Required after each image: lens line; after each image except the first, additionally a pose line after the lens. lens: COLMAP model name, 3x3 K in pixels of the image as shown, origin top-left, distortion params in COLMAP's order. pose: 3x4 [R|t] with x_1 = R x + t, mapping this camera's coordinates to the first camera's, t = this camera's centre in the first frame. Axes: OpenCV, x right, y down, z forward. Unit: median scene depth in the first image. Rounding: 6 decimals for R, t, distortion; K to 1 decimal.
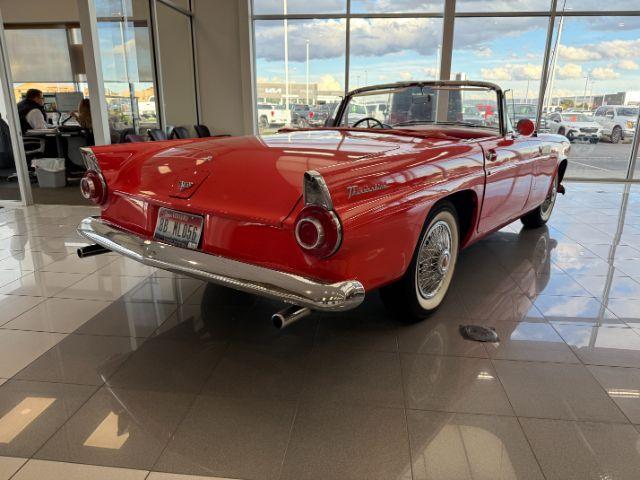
lens RADIAL K [[460.5, 0, 319.2], [0, 460.5, 239.0], [0, 0, 1]] dist [0.001110, -0.004691]
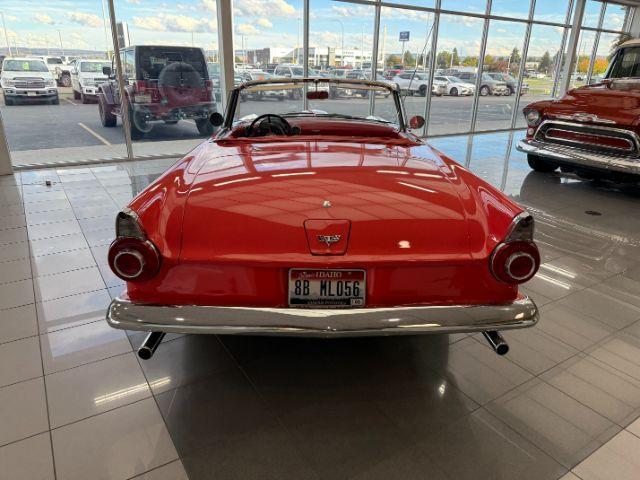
lens RADIAL K [[460.5, 0, 320.2], [0, 460.5, 241.2], [0, 0, 1]] dist [0.001110, -0.004691]
pose [[0.782971, -0.209463, 0.585732, -0.965347], [0.150909, 0.977434, 0.147813, -0.287775], [-0.603475, -0.027341, 0.796913, 0.352097]]
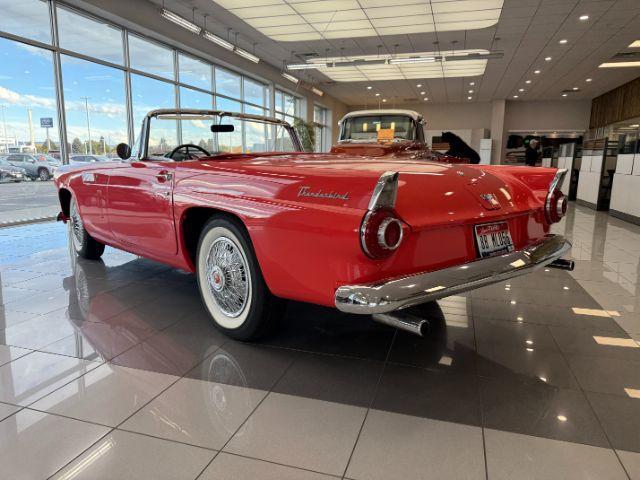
lens RADIAL K [[460.5, 0, 319.9], [0, 460.5, 242.1], [0, 0, 1]] dist [0.001110, -0.004691]
pose [[0.202349, -0.172790, 0.963950, -1.615285], [0.251662, 0.960430, 0.119331, -0.279611], [-0.946426, 0.218443, 0.237826, 1.322937]]
